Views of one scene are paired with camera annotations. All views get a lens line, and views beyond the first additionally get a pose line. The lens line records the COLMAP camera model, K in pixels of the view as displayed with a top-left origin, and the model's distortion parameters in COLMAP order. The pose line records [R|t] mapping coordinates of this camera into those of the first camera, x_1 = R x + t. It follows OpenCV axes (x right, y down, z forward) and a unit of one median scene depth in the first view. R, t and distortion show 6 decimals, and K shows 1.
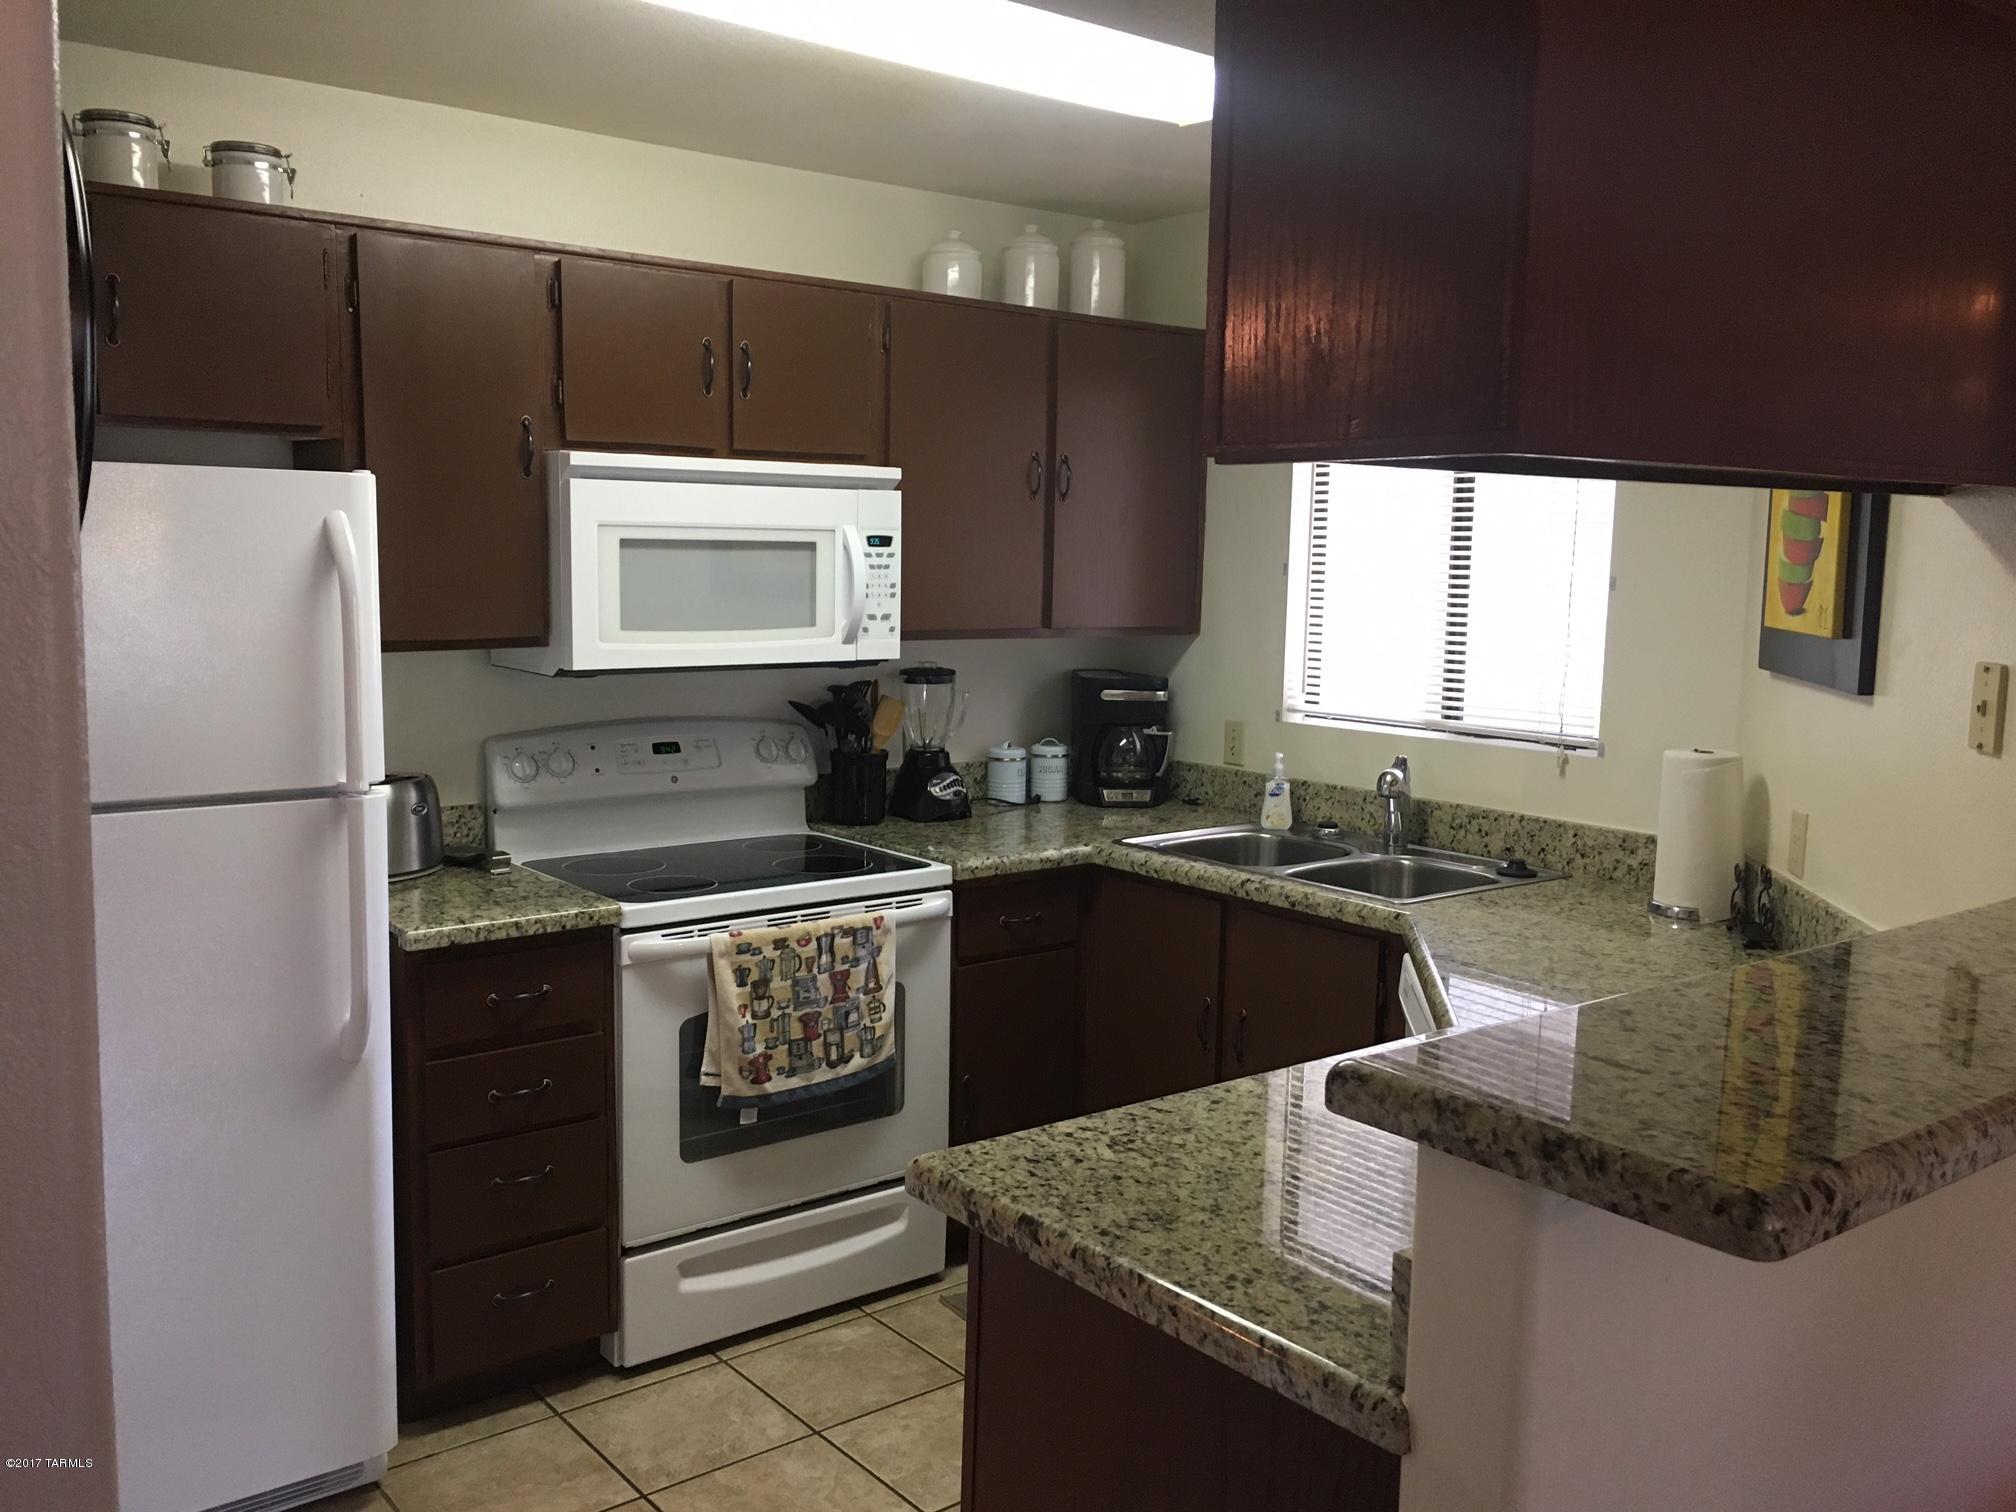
lens RADIAL K [[1715.9, 0, 1008.0], [0, 1715.9, 756.0], [0, 0, 1]] dist [0.004981, 0.002858]
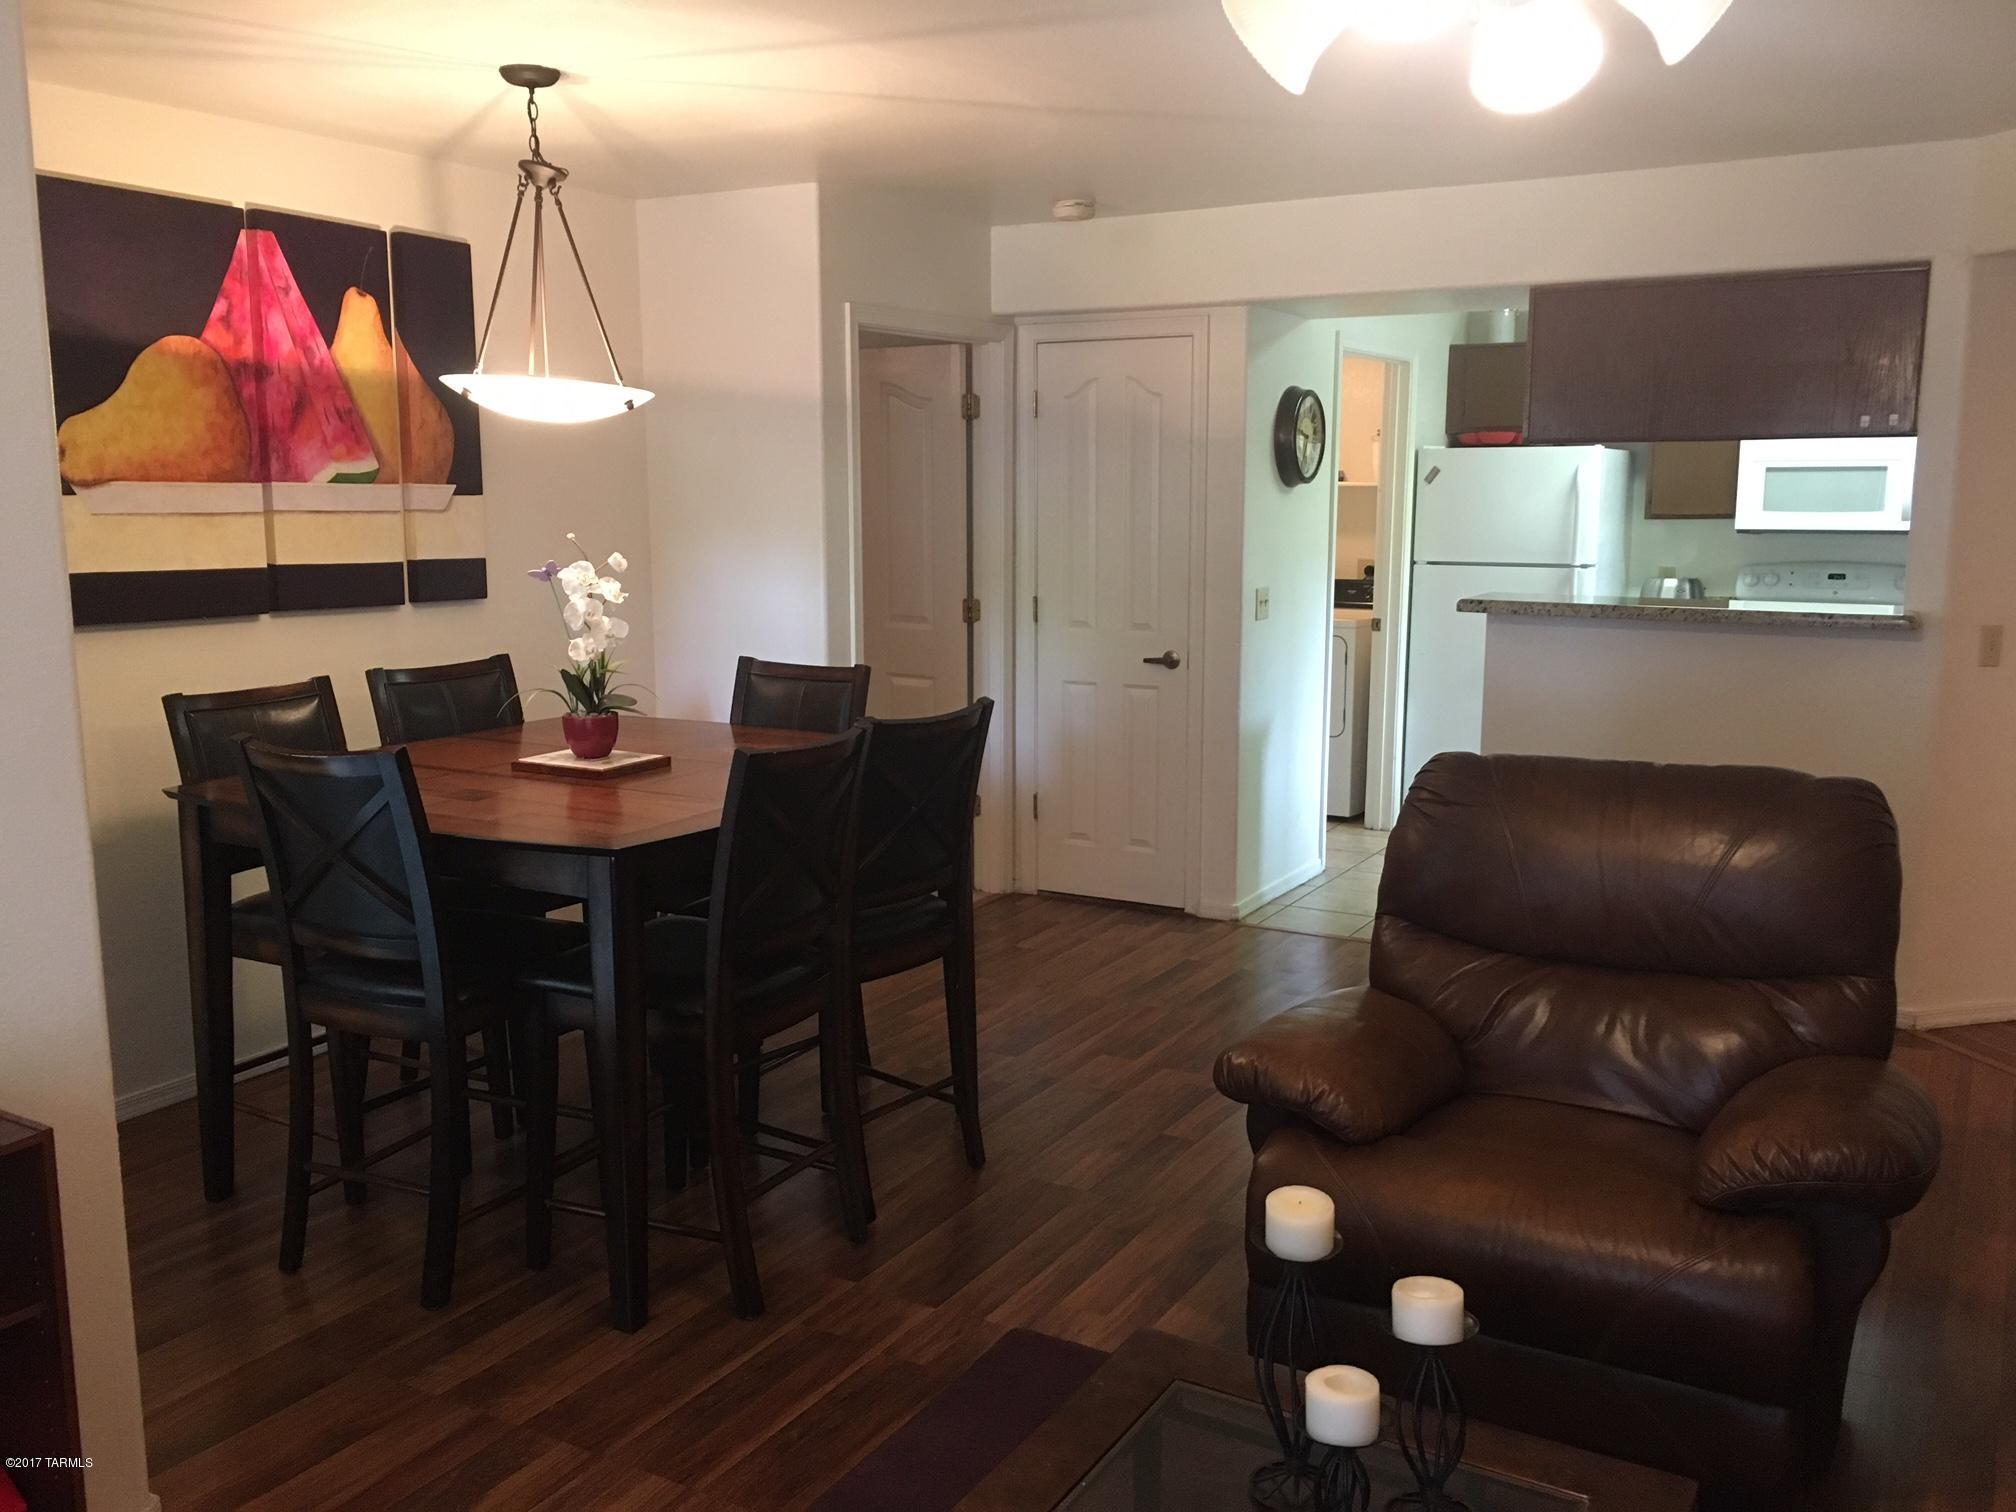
lens RADIAL K [[1715.9, 0, 1008.0], [0, 1715.9, 756.0], [0, 0, 1]] dist [0.004981, 0.002858]
pose [[0.369145, 0.122302, -0.921289, 1.422030], [-0.102445, 0.990617, 0.090458, 0.130690], [0.923708, 0.060990, 0.378211, -0.648901]]
